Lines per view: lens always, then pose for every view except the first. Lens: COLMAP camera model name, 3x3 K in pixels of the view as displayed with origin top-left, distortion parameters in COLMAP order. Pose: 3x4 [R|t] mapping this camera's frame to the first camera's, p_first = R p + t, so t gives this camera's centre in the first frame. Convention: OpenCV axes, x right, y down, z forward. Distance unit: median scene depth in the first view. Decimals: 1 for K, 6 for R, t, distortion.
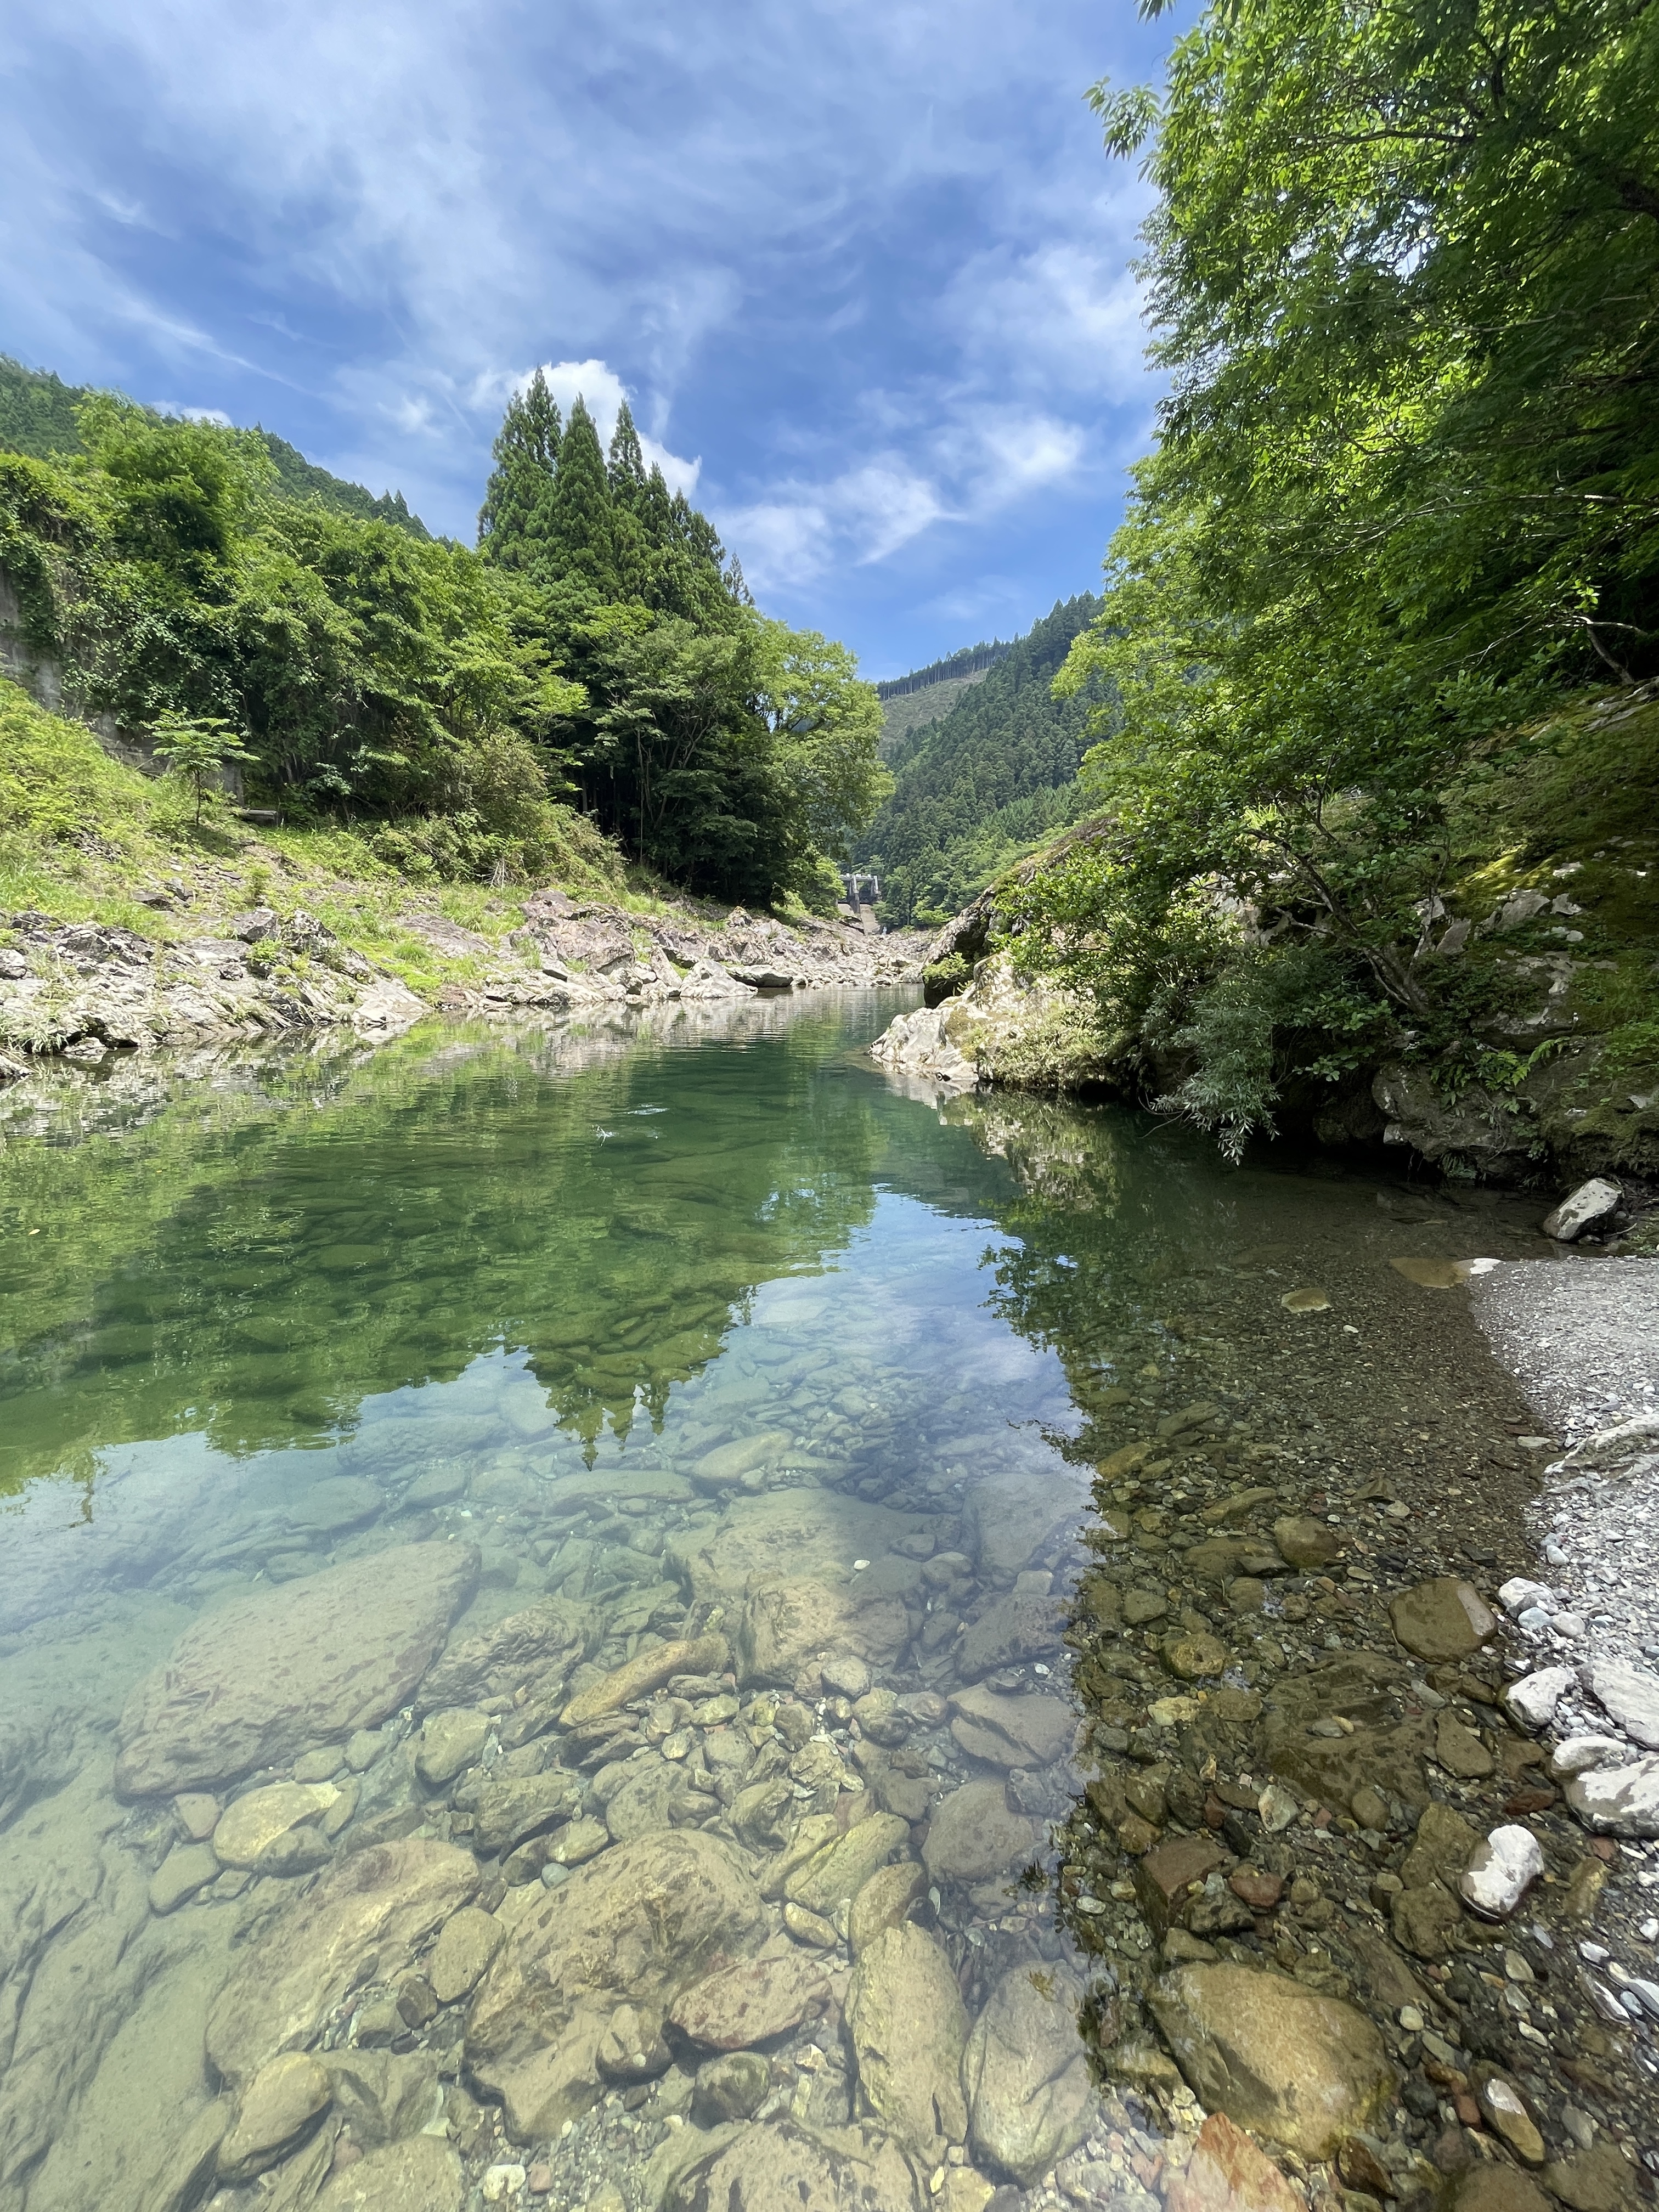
lens RADIAL K [[888.6, 0, 828.6], [0, 888.6, 1105.7], [0, 0, 1]] dist [0.000700, 0.000365]
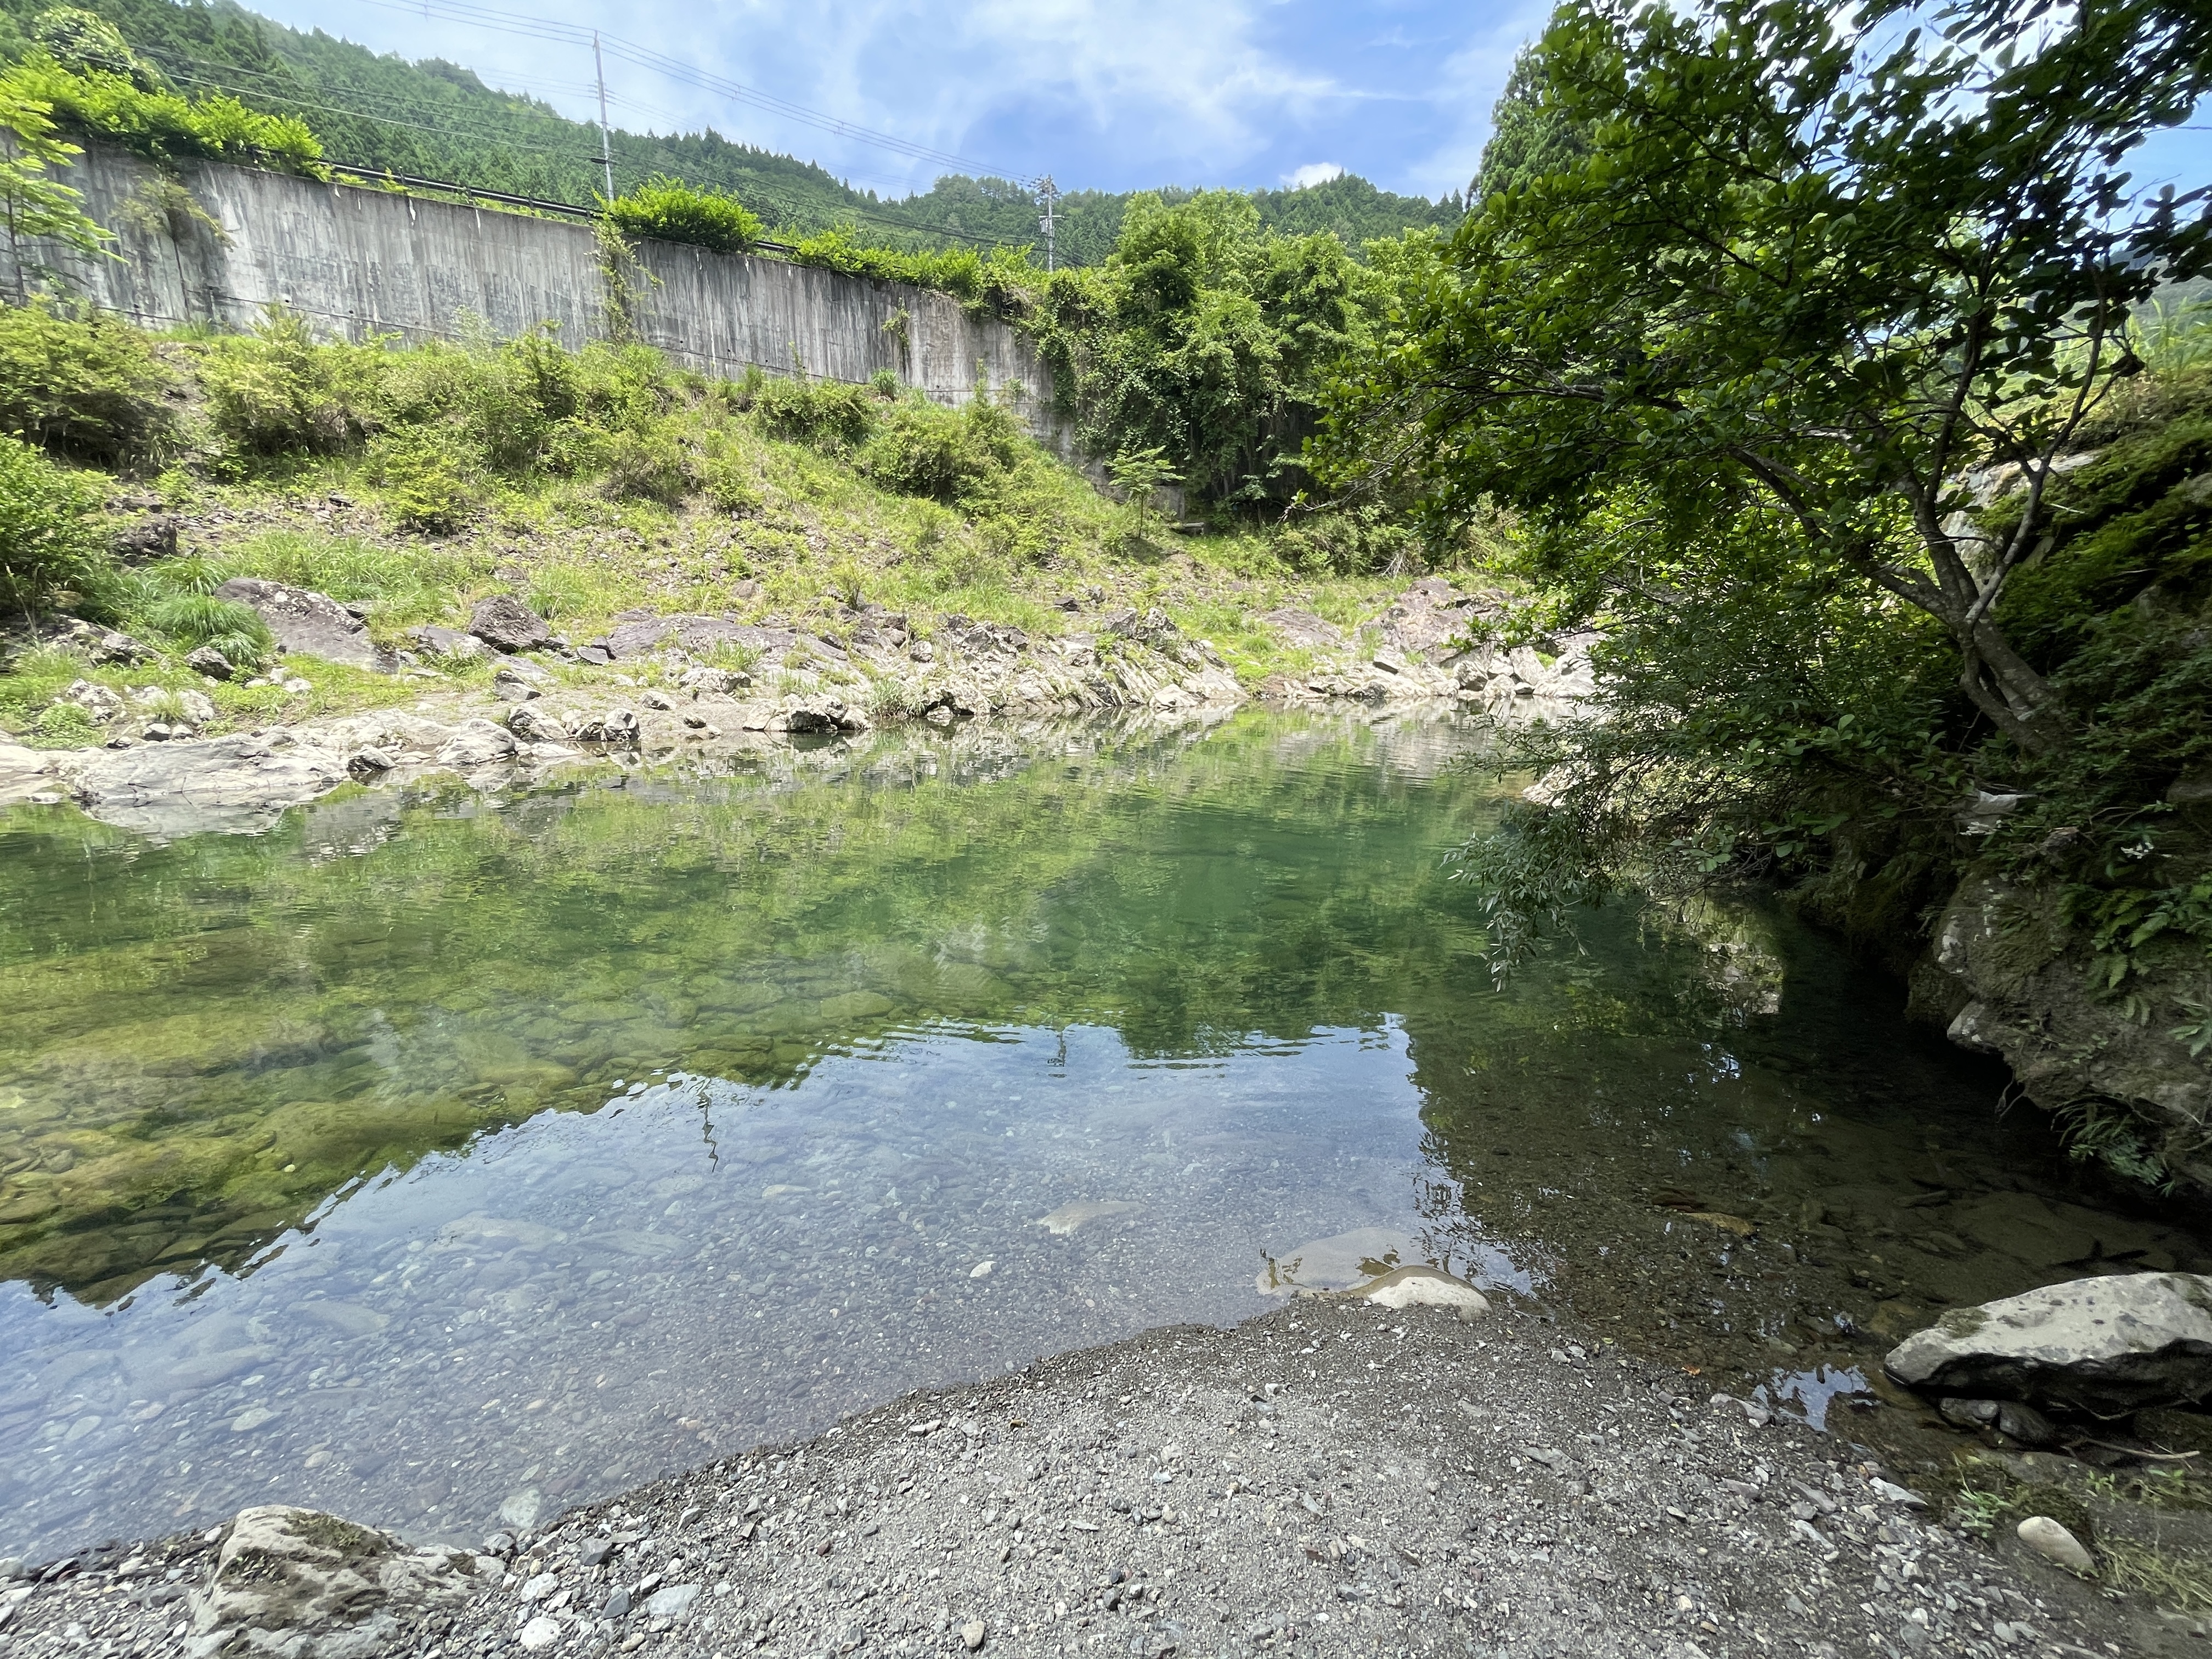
lens RADIAL K [[888.6, 0, 1109.3], [0, 888.6, 826.9], [0, 0, 1]] dist [0.000700, 0.000365]
pose [[0.727690, 0.134812, -0.672528, 0.134414], [-0.115532, 0.990576, 0.073559, -0.010732], [0.676106, 0.024171, 0.736407, 0.083292]]
